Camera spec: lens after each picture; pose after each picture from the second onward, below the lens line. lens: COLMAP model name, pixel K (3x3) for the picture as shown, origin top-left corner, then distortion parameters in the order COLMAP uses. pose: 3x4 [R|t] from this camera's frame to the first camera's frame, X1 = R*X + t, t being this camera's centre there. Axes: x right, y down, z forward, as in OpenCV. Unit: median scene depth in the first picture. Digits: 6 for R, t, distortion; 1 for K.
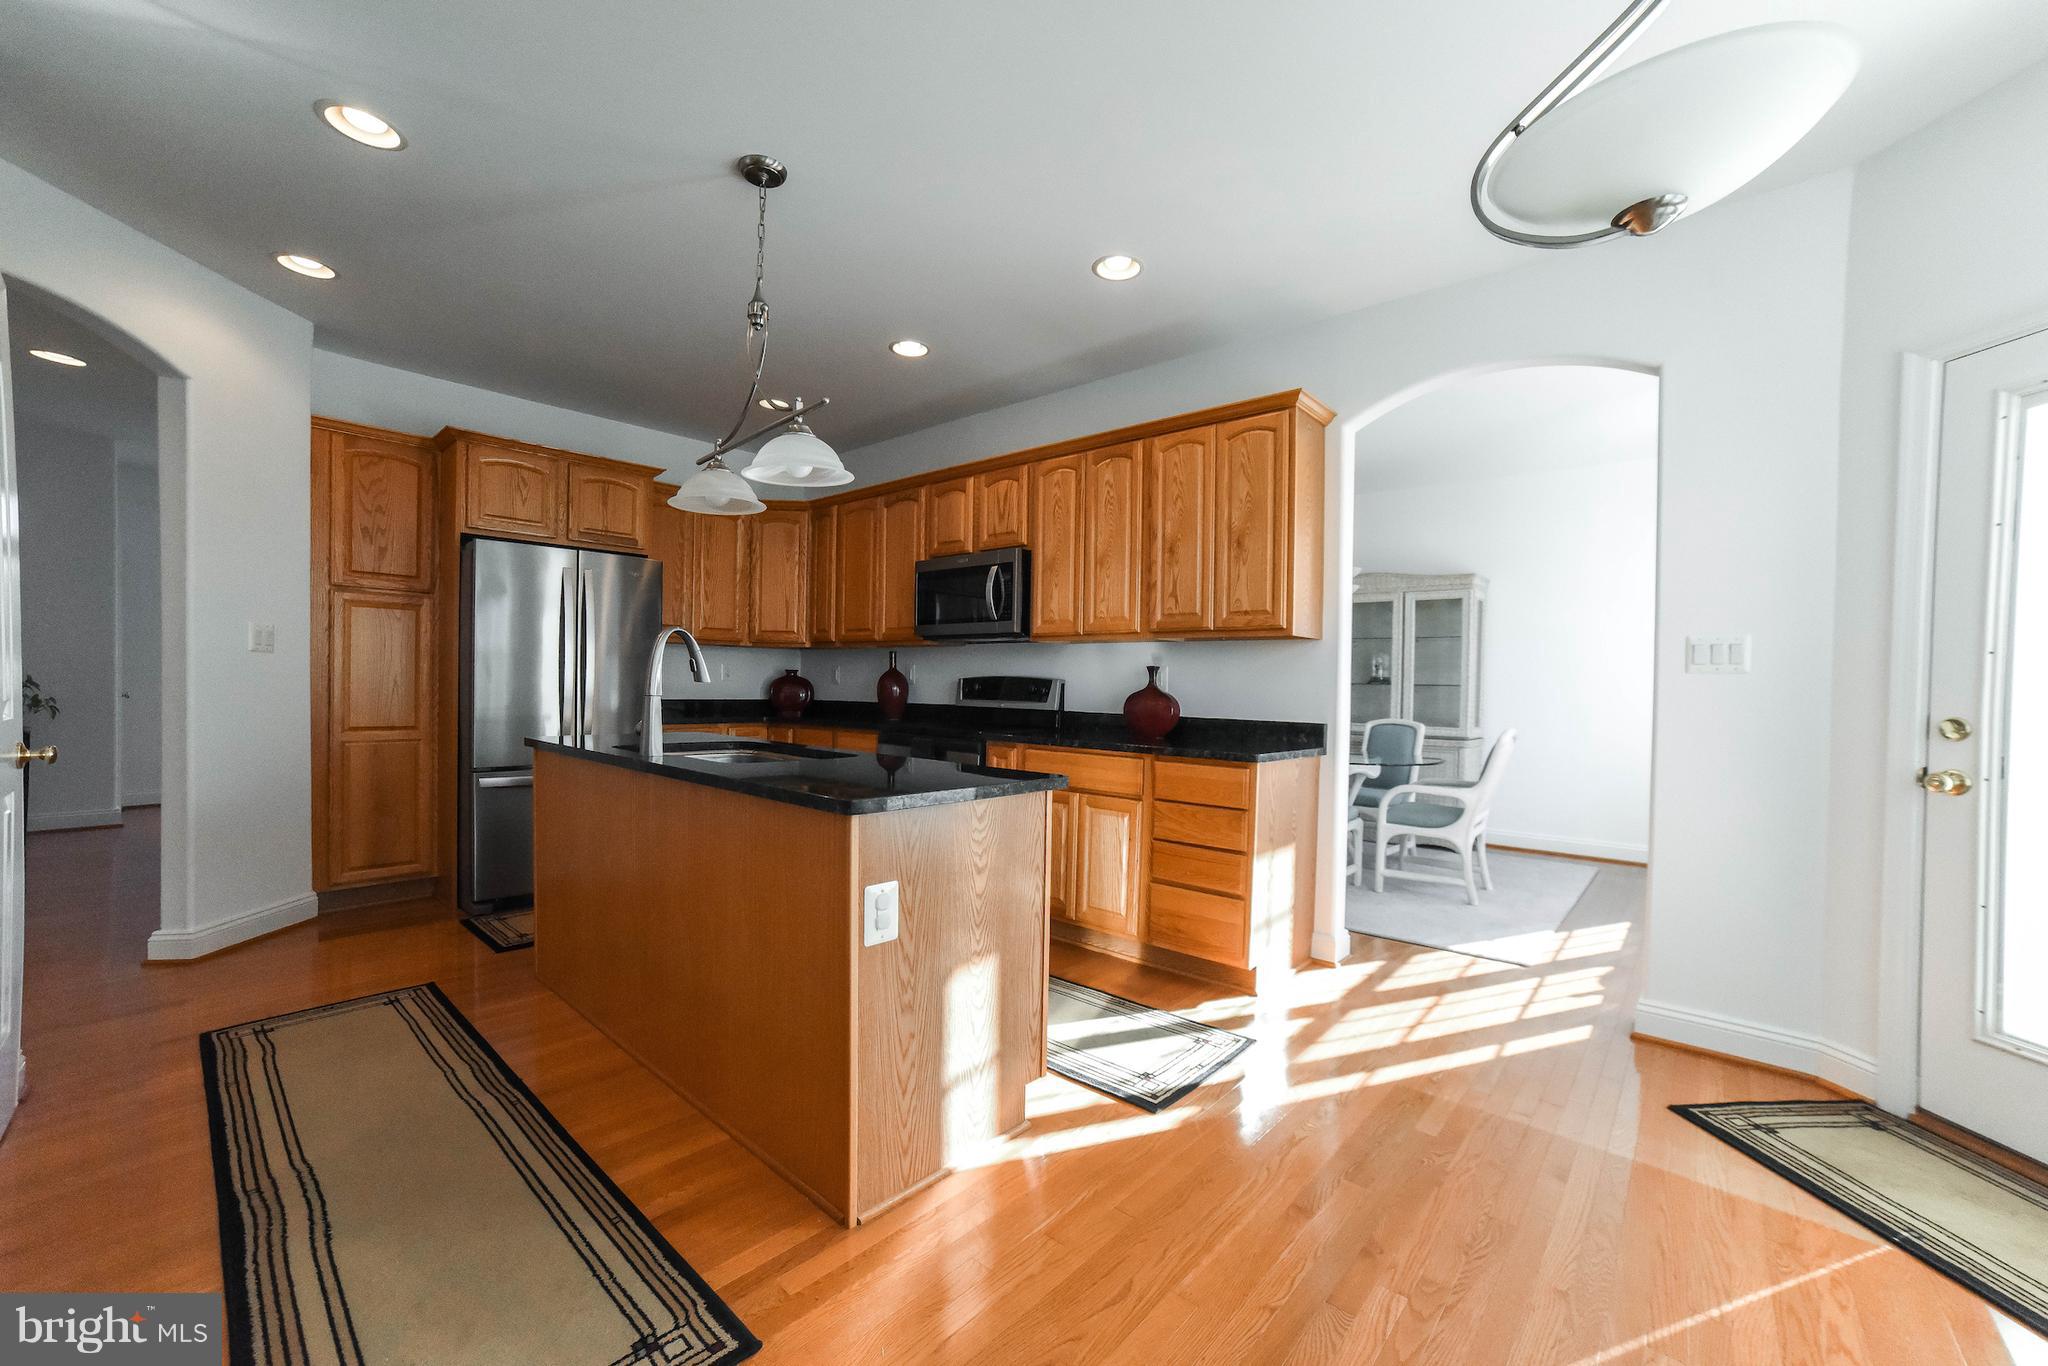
lens RADIAL K [[817.2, 0, 1036.3], [0, 817.2, 688.3], [0, 0, 1]] dist [-0.082144, 0.040842]
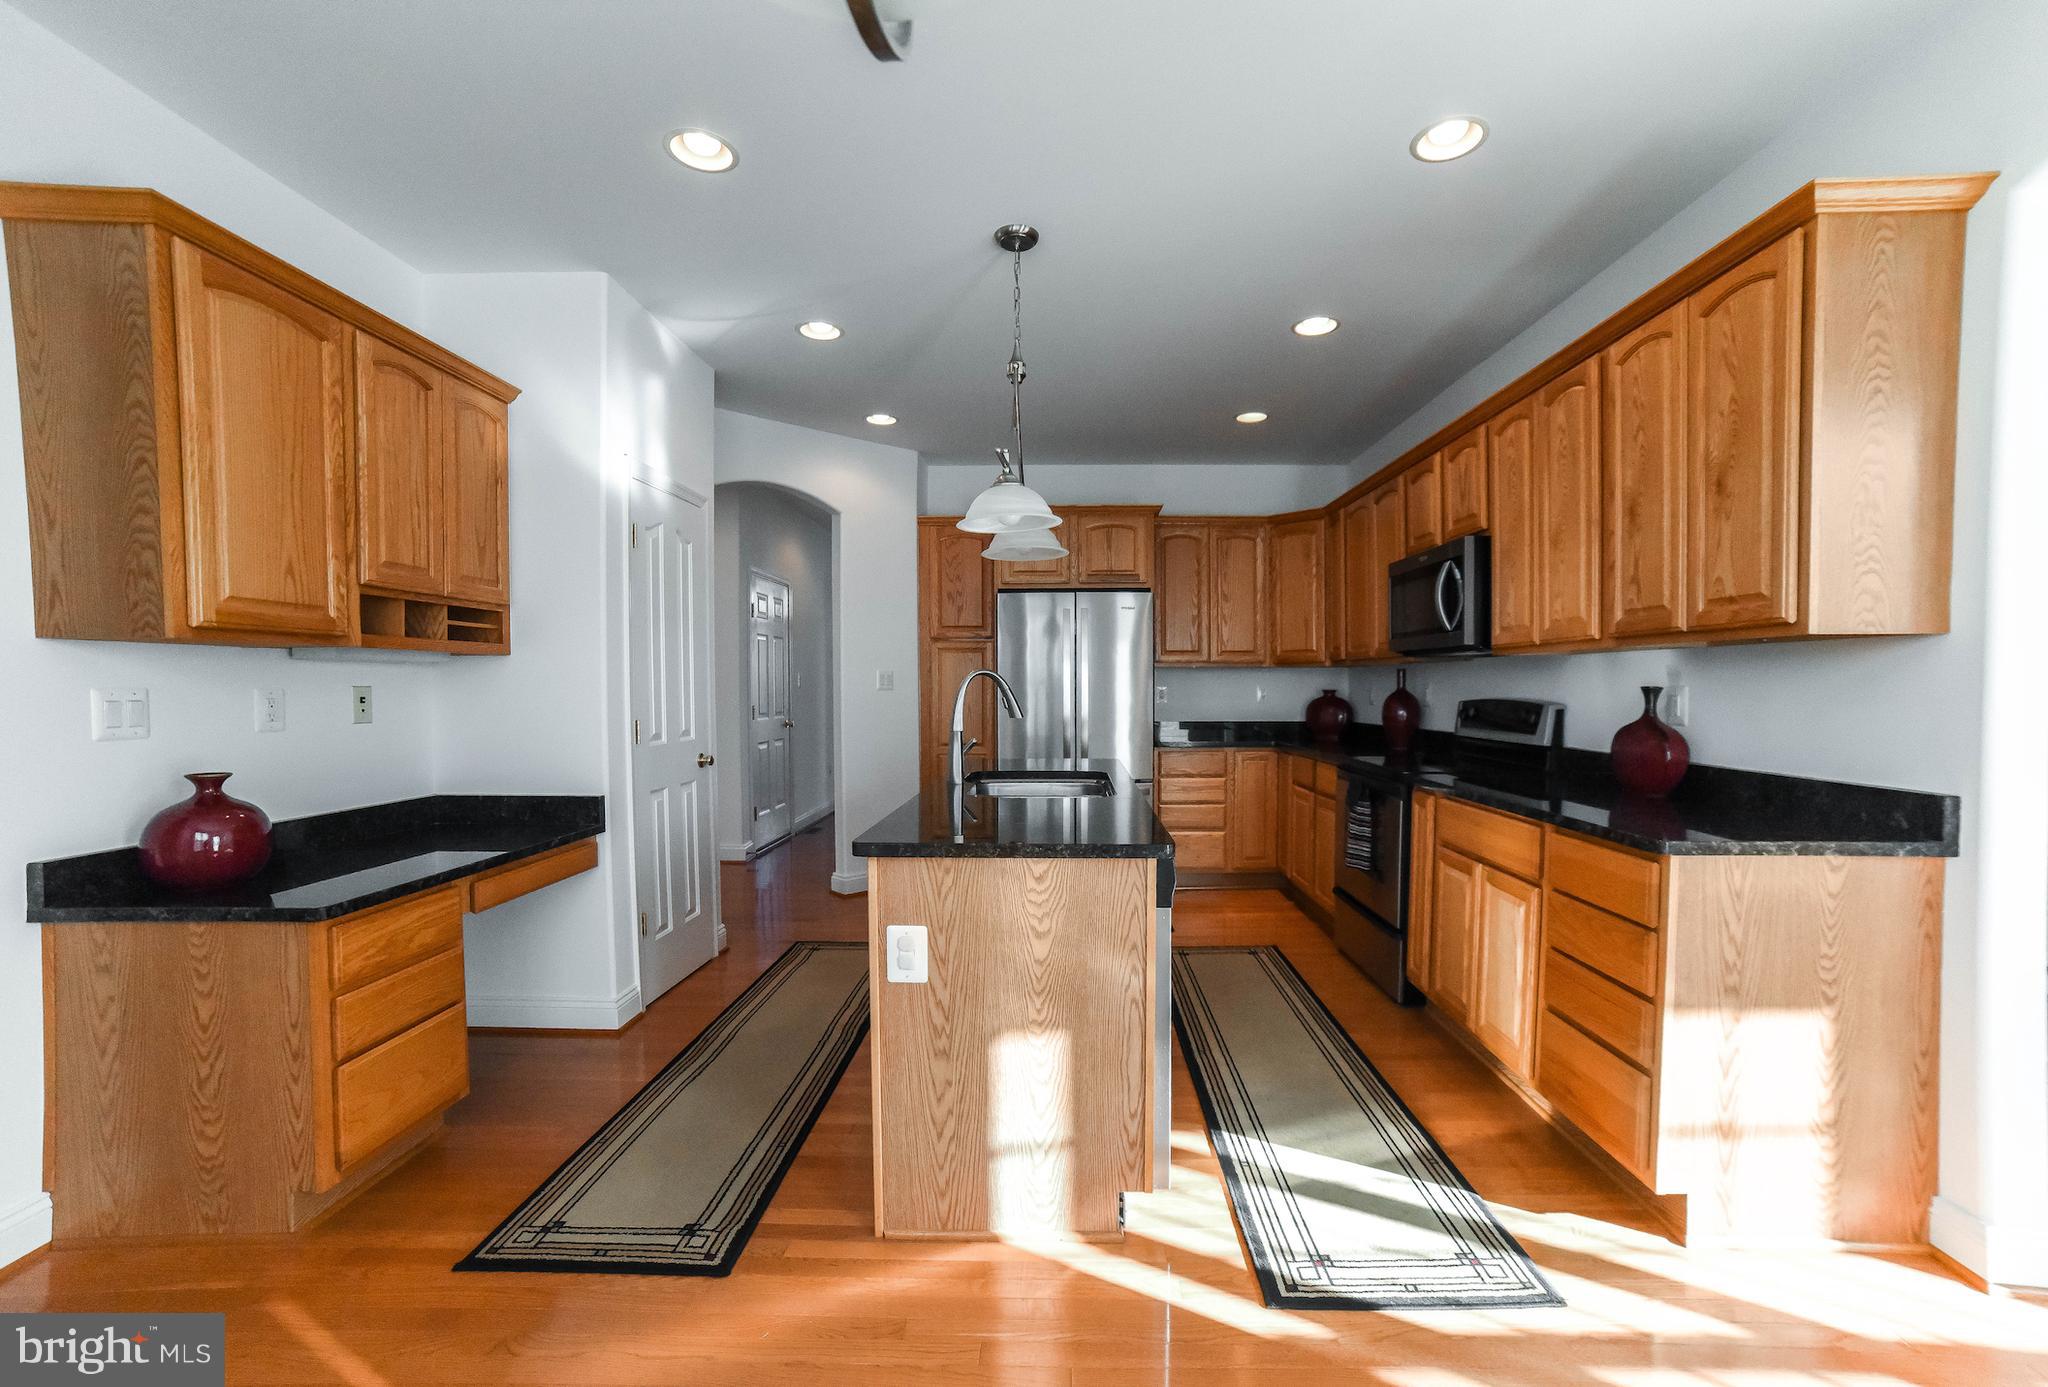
lens RADIAL K [[843.8, 0, 1025.2], [0, 843.8, 698.9], [0, 0, 1]] dist [-0.075963, 0.032106]
pose [[0.642393, -0.009049, -0.766322, 0.381143], [0.010814, 0.999938, -0.002742, -0.024320], [0.766299, -0.006526, 0.642451, 0.219496]]
